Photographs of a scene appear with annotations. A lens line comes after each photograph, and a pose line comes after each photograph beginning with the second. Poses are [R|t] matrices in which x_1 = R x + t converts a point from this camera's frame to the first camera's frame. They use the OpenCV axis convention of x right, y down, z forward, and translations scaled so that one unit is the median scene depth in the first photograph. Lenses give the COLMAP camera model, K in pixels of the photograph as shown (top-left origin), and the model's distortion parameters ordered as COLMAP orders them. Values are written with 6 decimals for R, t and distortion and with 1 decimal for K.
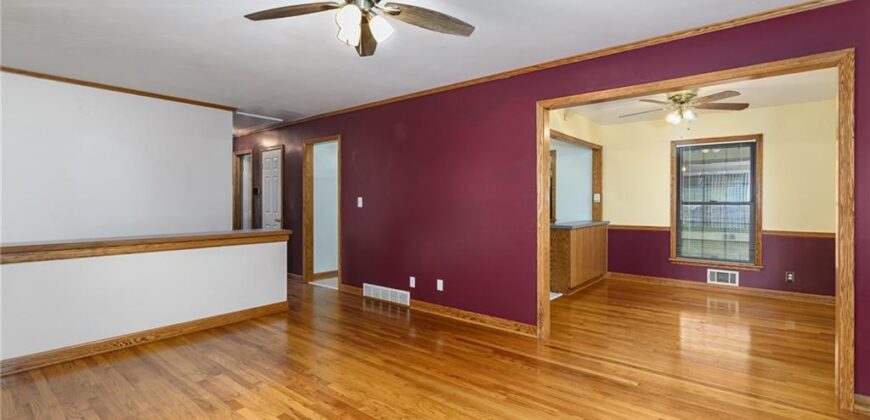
lens RADIAL K [[402.9, 0, 434.8], [0, 402.9, 201.4], [0, 0, 1]] dist [-0.004472, -0.000633]
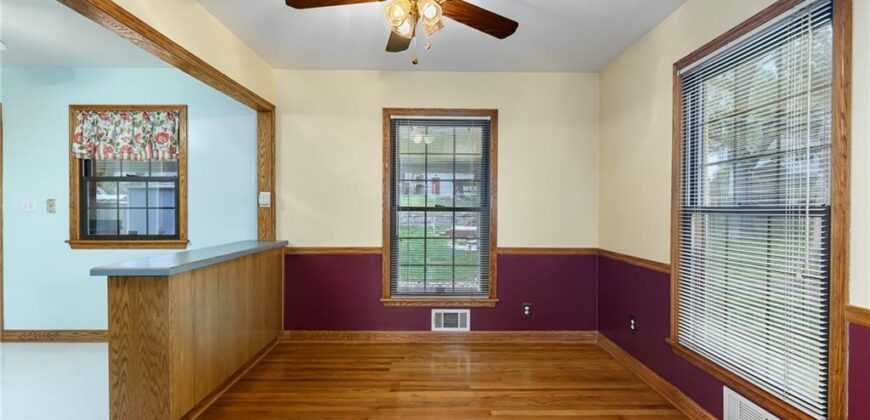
lens RADIAL K [[402.9, 0, 436.0], [0, 402.9, 211.8], [0, 0, 1]] dist [-0.004472, -0.000633]
pose [[0.775358, -0.008695, 0.631462, 0.272215], [-0.003862, 0.999821, 0.018509, -0.002943], [-0.631510, -0.016790, 0.775186, 0.492042]]
